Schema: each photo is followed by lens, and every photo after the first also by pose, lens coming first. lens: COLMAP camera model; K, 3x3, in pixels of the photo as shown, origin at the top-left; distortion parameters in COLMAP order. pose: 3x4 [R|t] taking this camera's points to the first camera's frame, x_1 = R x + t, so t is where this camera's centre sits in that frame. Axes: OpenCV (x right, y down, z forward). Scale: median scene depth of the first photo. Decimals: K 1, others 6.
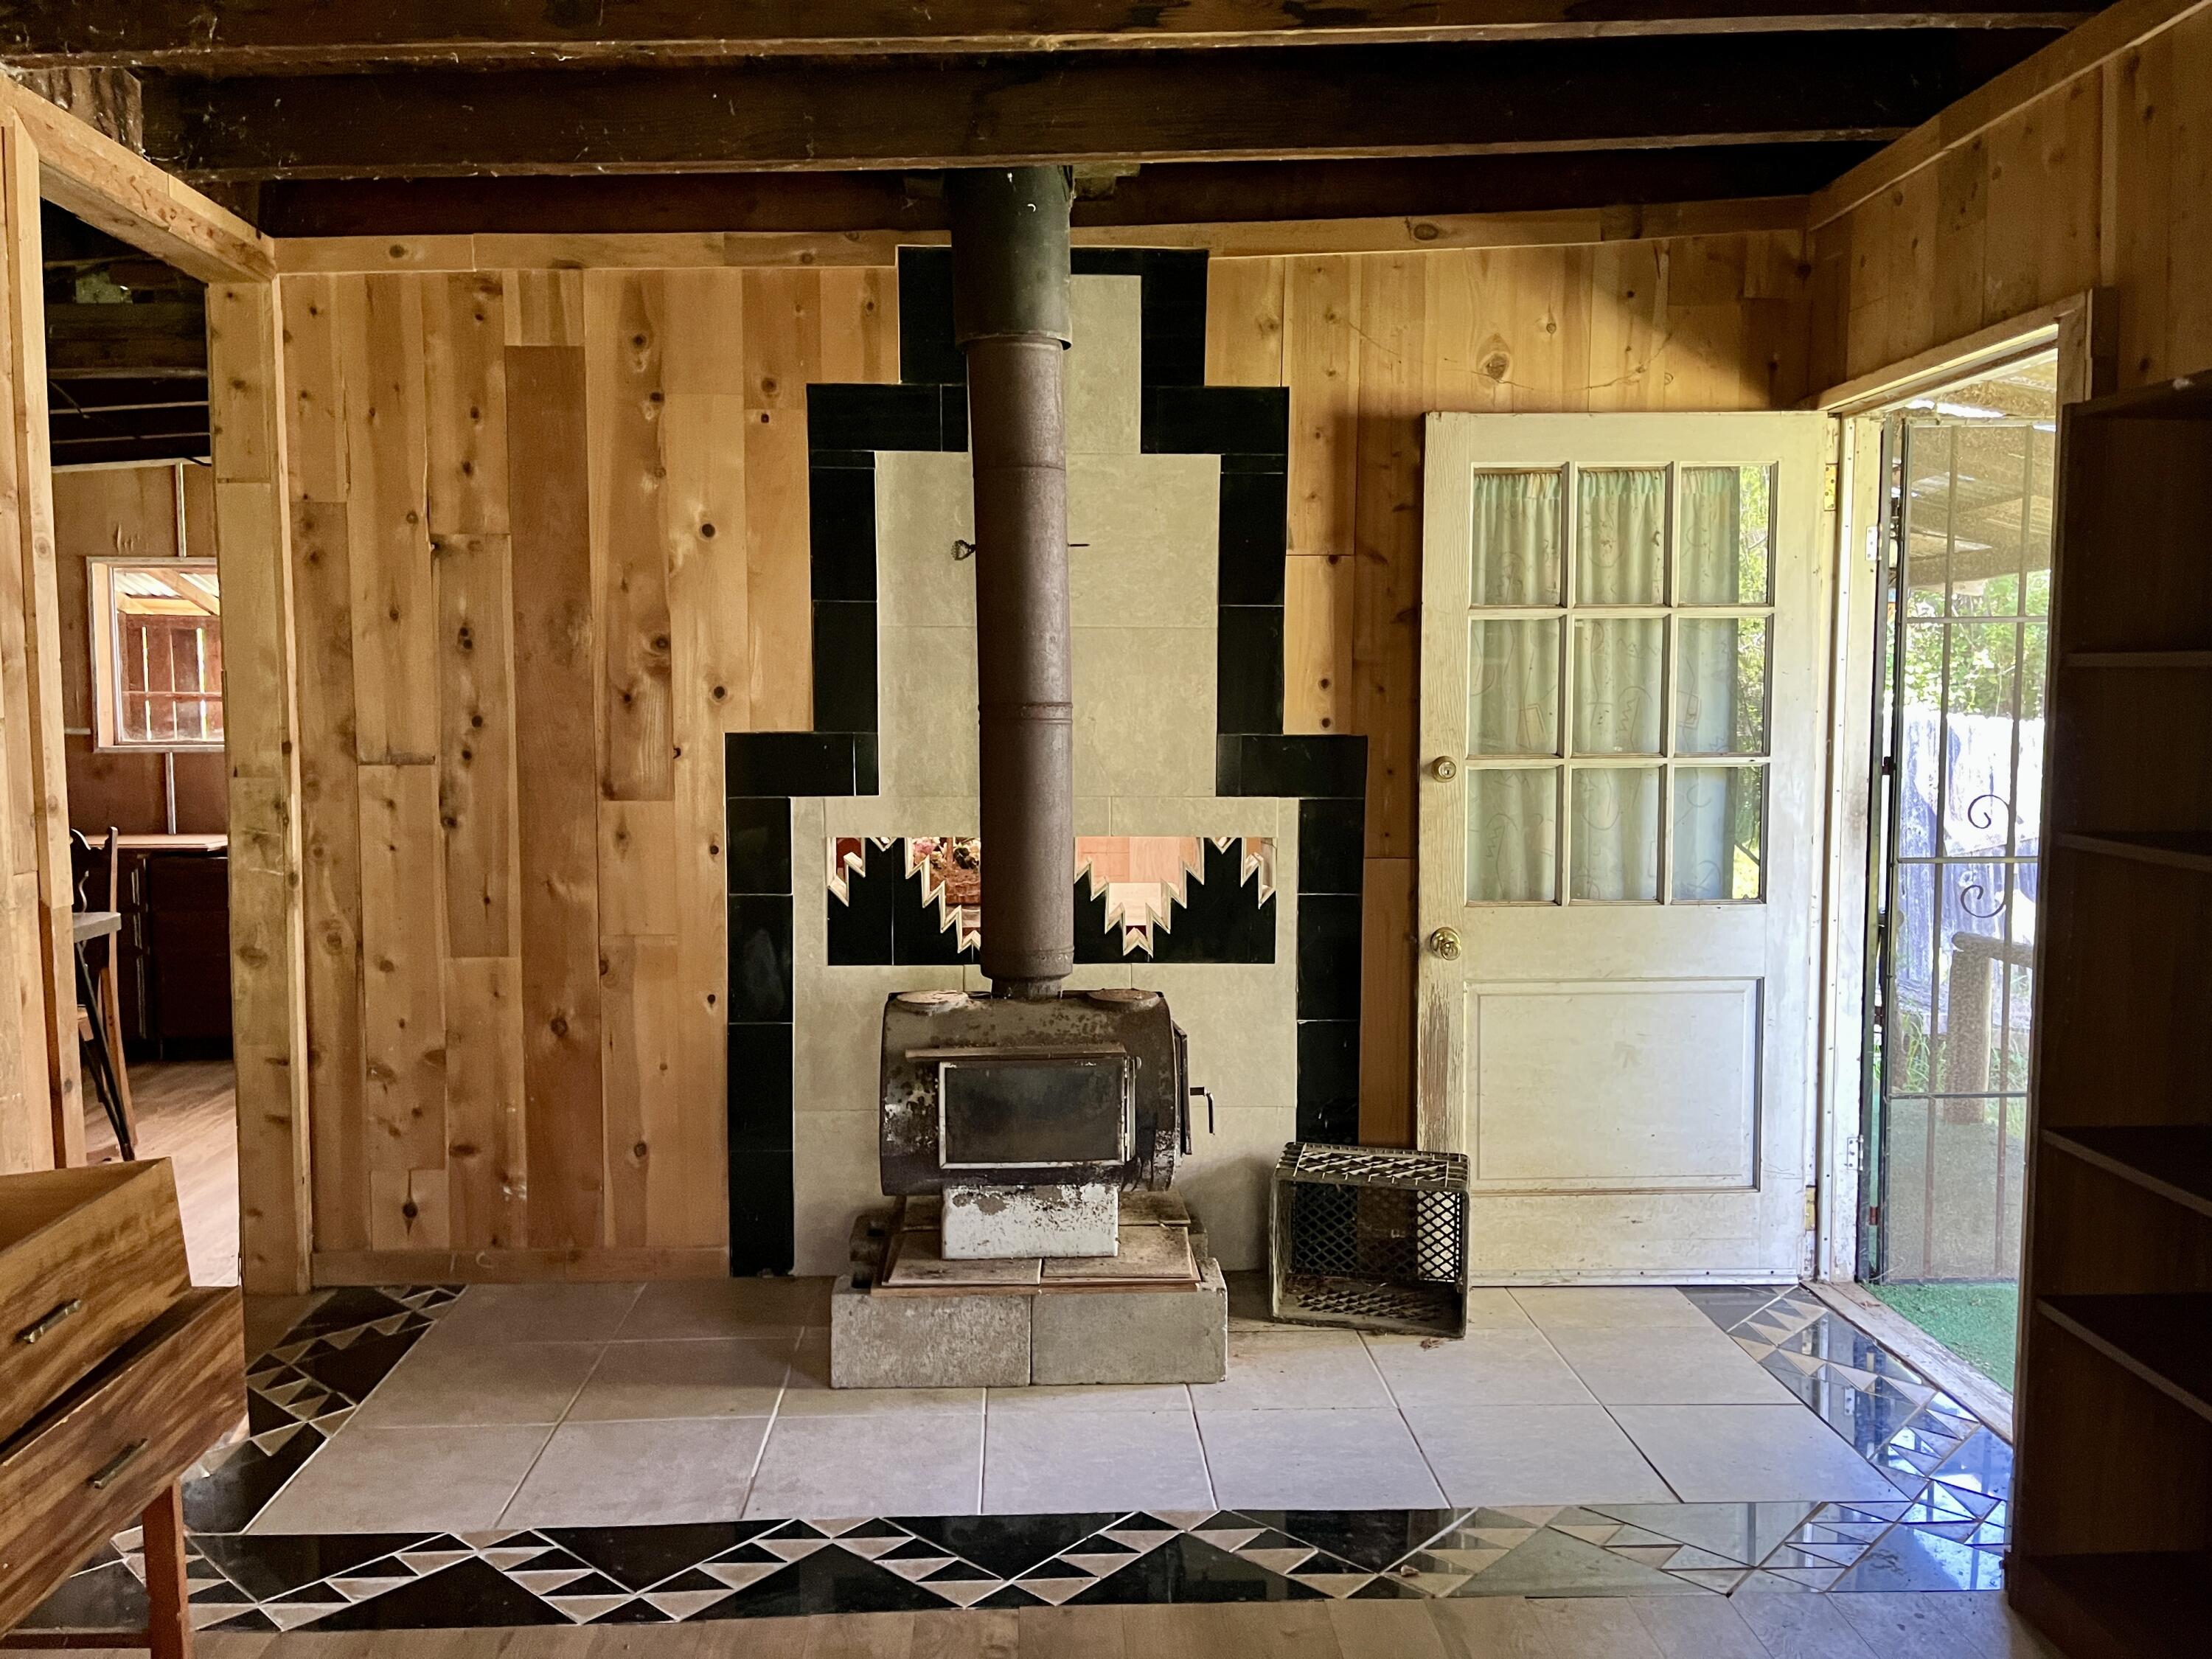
lens RADIAL K [[1674.4, 0, 1103.1], [0, 1674.4, 813.0], [0, 0, 1]] dist [0.052201, -0.033971]
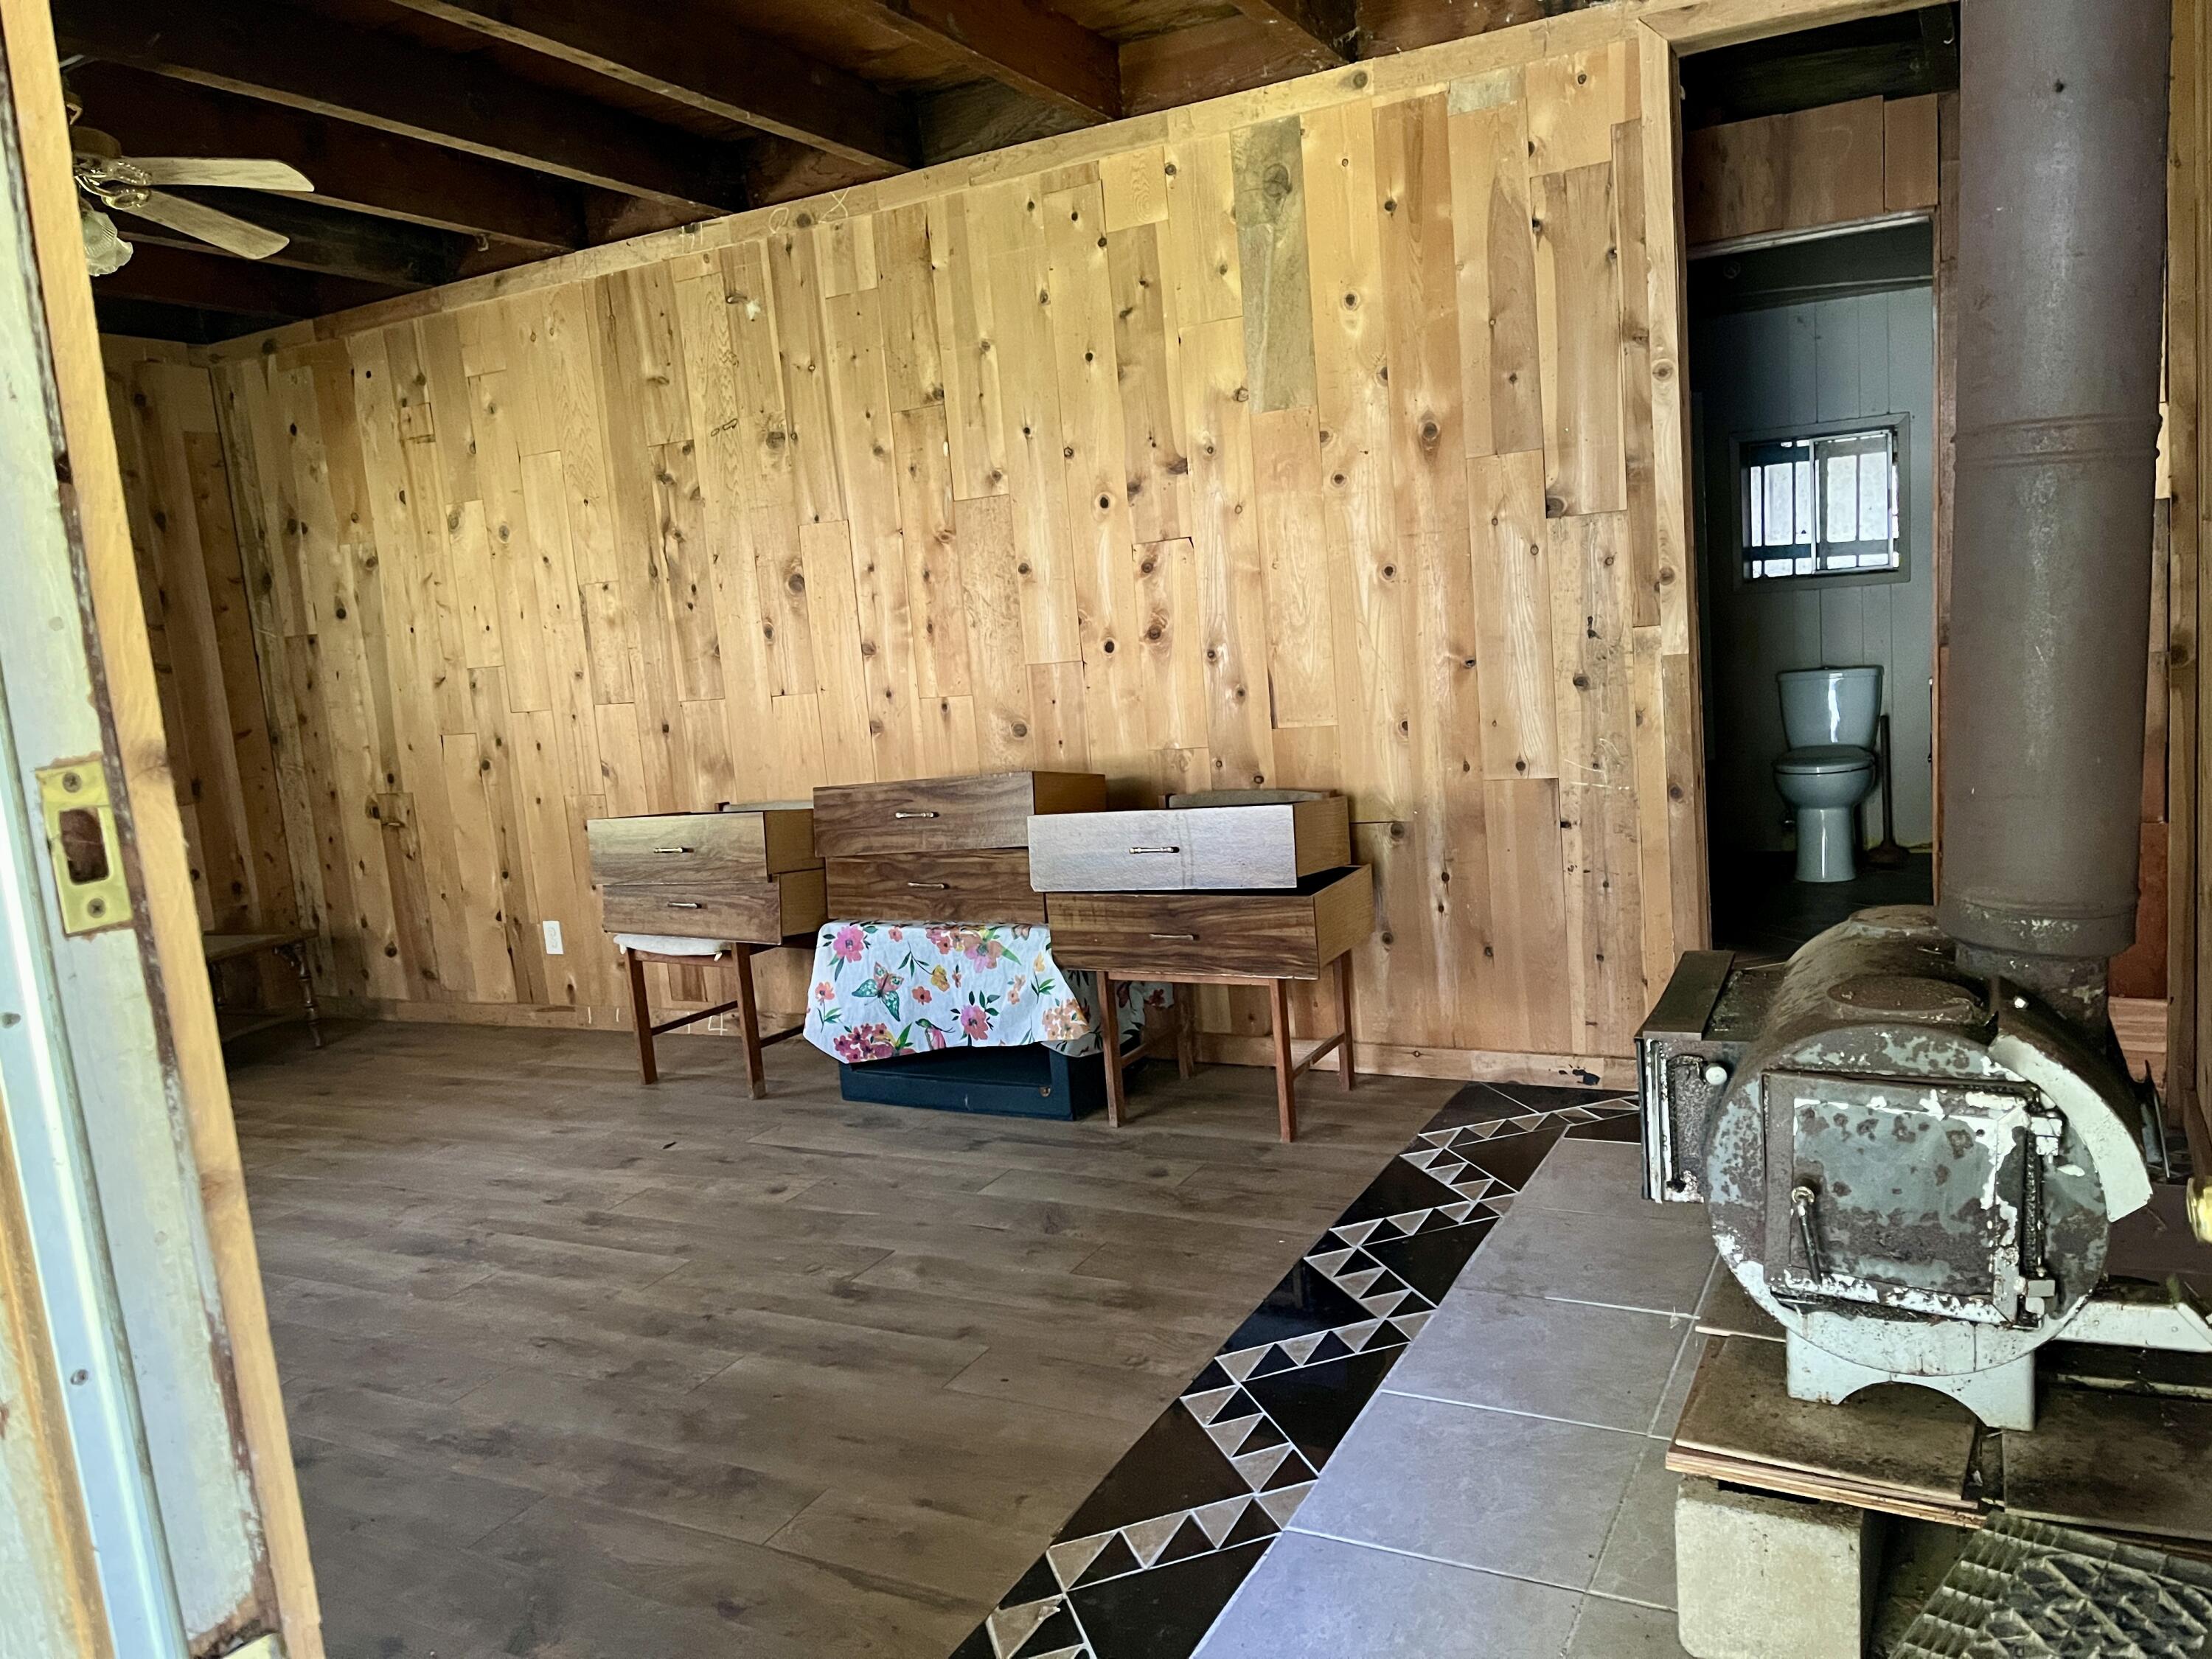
lens RADIAL K [[1674.4, 0, 1105.3], [0, 1674.4, 851.5], [0, 0, 1]] dist [0.052201, -0.033971]
pose [[-0.507203, 0.176455, -0.843569, 0.544727], [0.022624, 0.981204, 0.191642, -0.040813], [0.861529, 0.078117, -0.501662, 0.976718]]
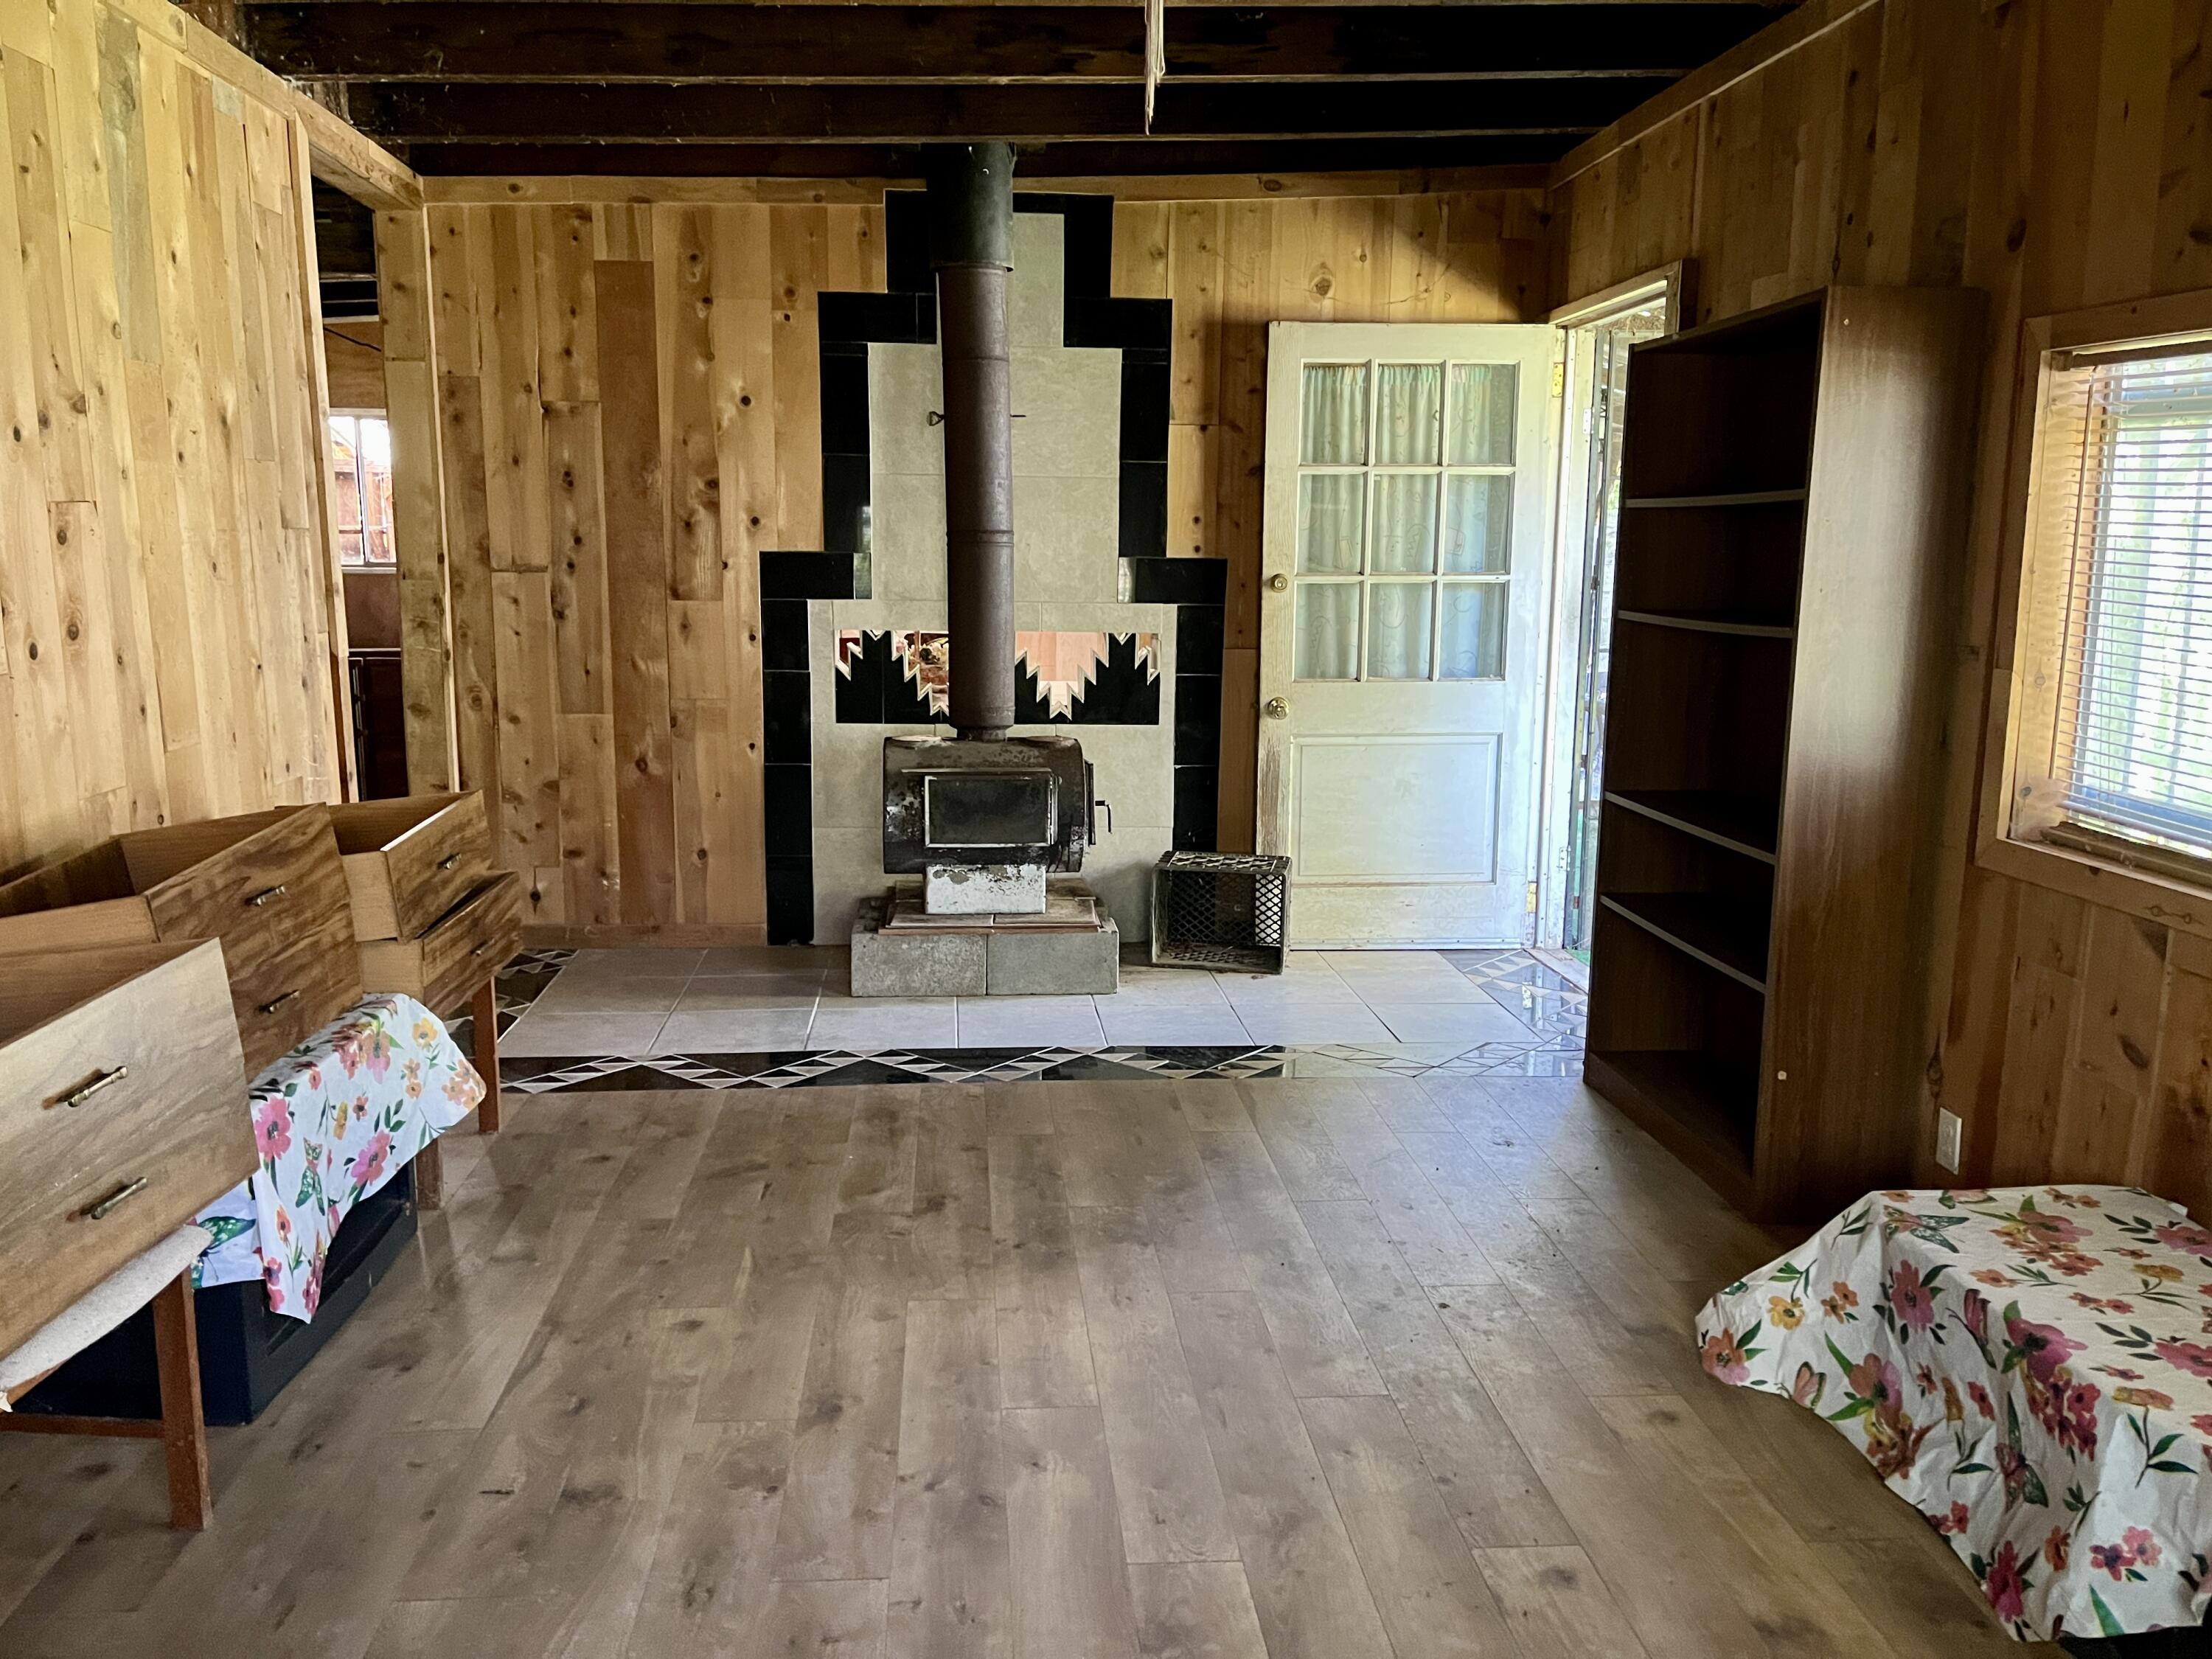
lens RADIAL K [[1674.4, 0, 1101.9], [0, 1674.4, 820.2], [0, 0, 1]] dist [0.052201, -0.033971]
pose [[0.999067, 0.002325, 0.043115, -0.004422], [-0.006238, 0.995846, 0.090843, 0.045190], [-0.042724, -0.091028, 0.994931, -0.404357]]
